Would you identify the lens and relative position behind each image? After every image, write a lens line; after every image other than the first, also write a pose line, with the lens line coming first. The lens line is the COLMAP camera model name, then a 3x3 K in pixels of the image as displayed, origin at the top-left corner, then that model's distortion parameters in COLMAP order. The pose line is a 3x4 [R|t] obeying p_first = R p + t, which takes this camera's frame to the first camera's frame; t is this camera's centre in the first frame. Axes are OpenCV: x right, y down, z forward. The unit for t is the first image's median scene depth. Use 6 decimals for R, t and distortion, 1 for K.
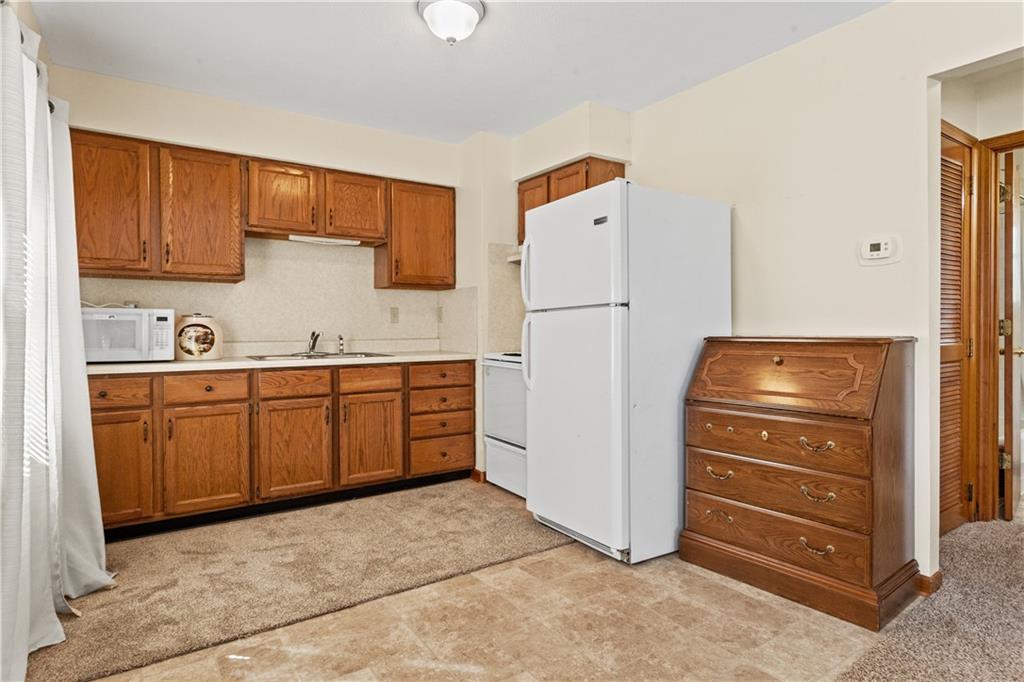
lens RADIAL K [[584.0, 0, 512.0], [0, 584.0, 341.0], [0, 0, 1]] dist [0.000460, 0.001350]
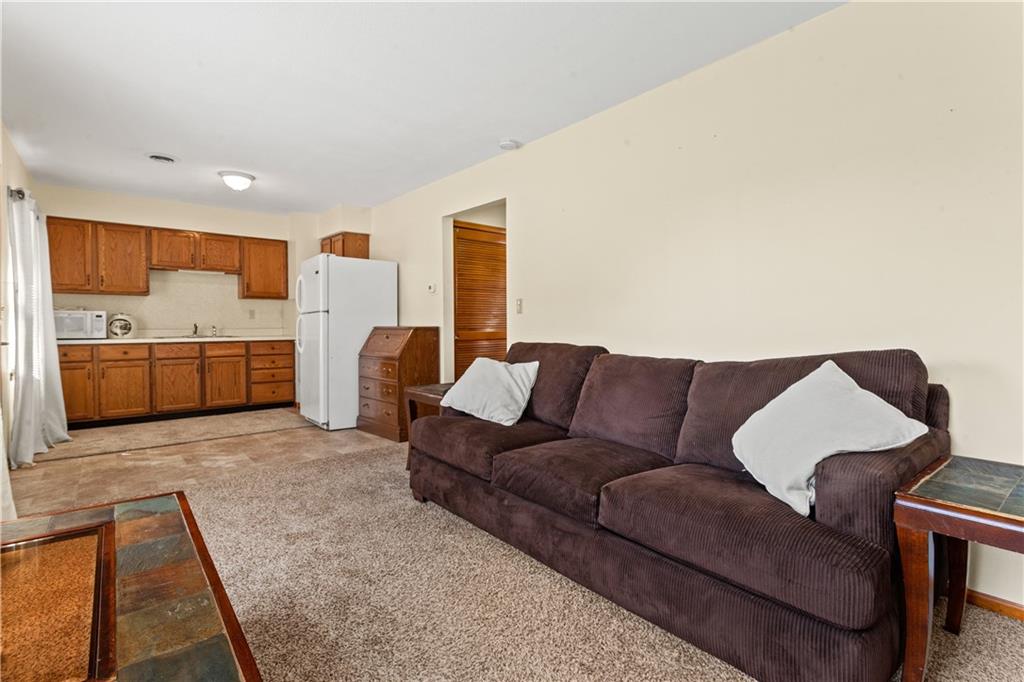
lens RADIAL K [[491.5, 0, 512.0], [0, 491.5, 341.0], [0, 0, 1]] dist [0.002366, -0.011479]
pose [[0.992307, 0.000814, 0.123799, 0.490174], [-0.002643, 0.999890, 0.014606, 0.014504], [-0.123774, -0.014821, 0.992200, -0.680667]]
